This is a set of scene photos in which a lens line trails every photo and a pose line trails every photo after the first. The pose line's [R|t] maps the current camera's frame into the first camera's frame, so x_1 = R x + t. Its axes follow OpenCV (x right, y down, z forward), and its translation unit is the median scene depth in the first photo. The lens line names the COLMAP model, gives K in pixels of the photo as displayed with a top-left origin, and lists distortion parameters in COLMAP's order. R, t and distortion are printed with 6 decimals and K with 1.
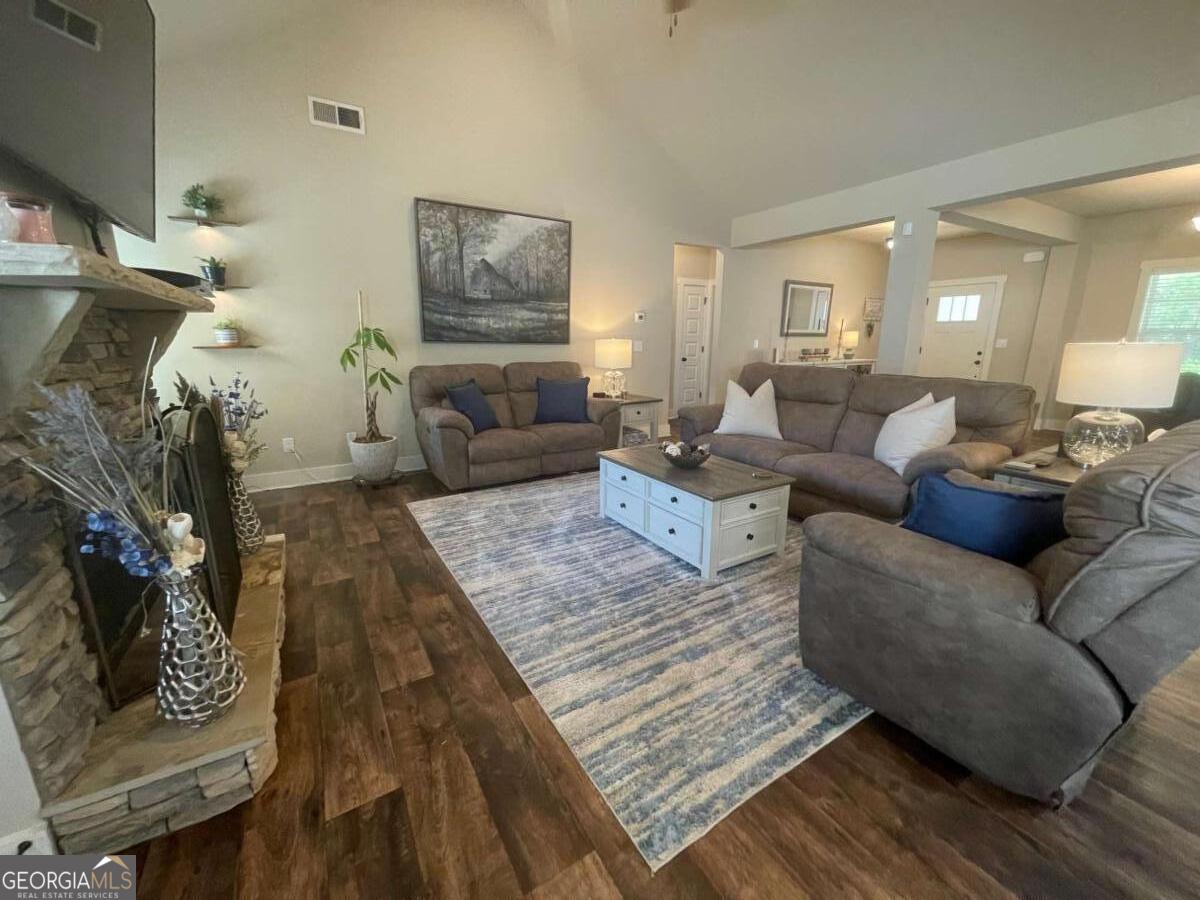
lens RADIAL K [[483.3, 0, 596.8], [0, 483.3, 452.7], [0, 0, 1]] dist [-0.002179, 0.000770]
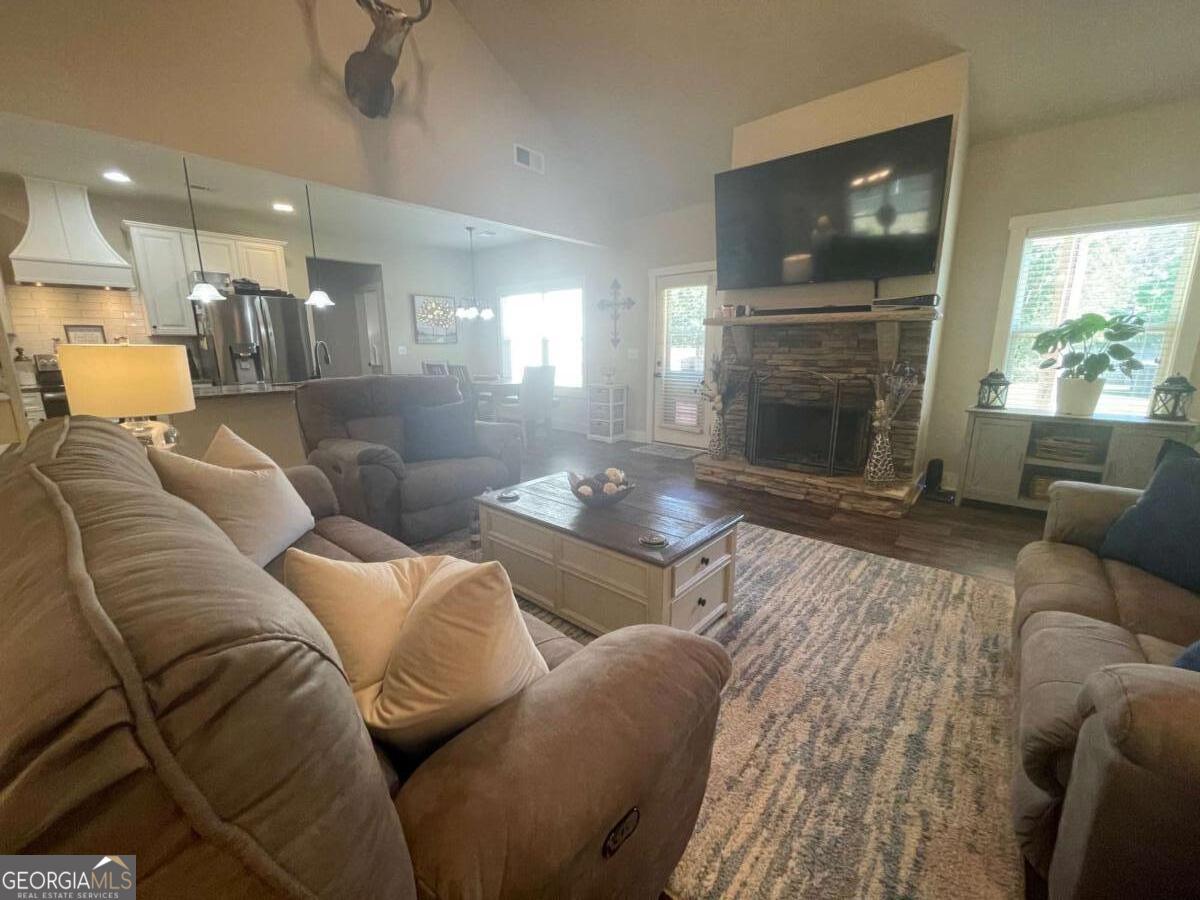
lens RADIAL K [[483.3, 0, 599.1], [0, 483.3, 447.1], [0, 0, 1]] dist [-0.002179, 0.000770]
pose [[-0.951270, 0.068831, -0.300578, 0.272903], [-0.067369, 0.904830, 0.420410, -0.251172], [0.300909, 0.420173, -0.856101, 1.084416]]
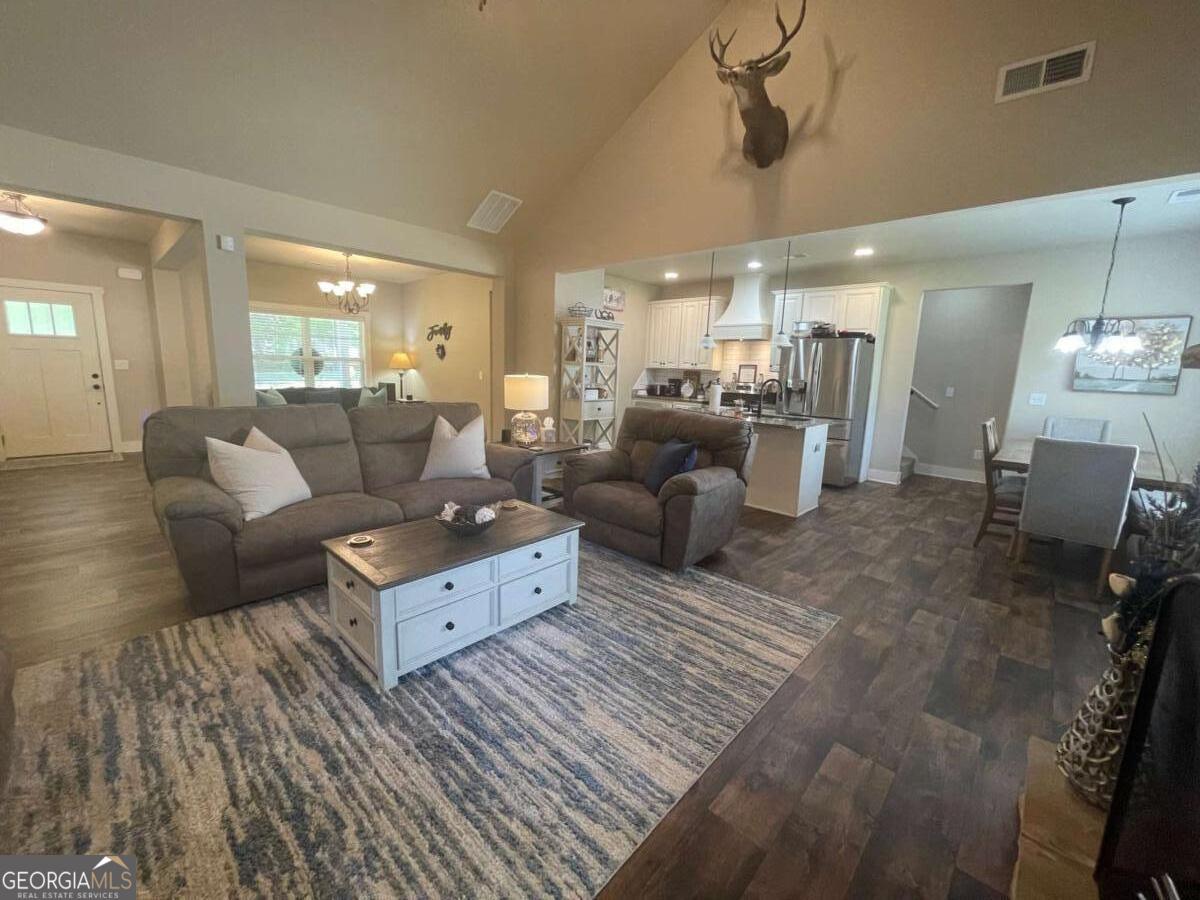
lens RADIAL K [[483.3, 0, 599.3], [0, 483.3, 449.3], [0, 0, 1]] dist [-0.002179, 0.000770]
pose [[-0.271917, -0.172492, 0.946735, -0.424735], [0.194724, 0.953591, 0.229668, -0.170464], [-0.942414, 0.246803, -0.225709, 0.632426]]
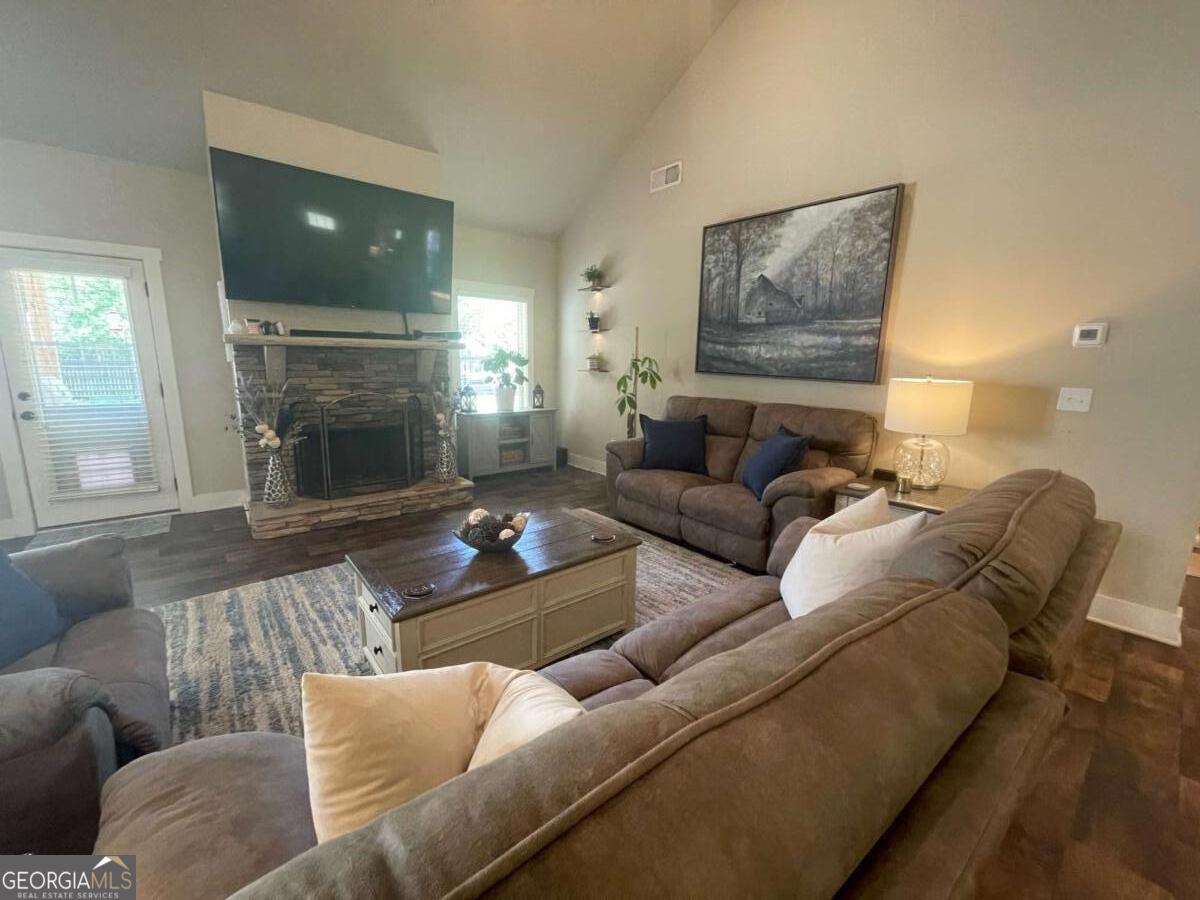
lens RADIAL K [[483.3, 0, 593.4], [0, 483.3, 450.5], [0, 0, 1]] dist [-0.002179, 0.000770]
pose [[0.140278, 0.186339, -0.972420, 0.587353], [-0.248576, 0.957303, 0.147584, -0.169382], [0.958401, 0.221017, 0.180608, 0.656073]]
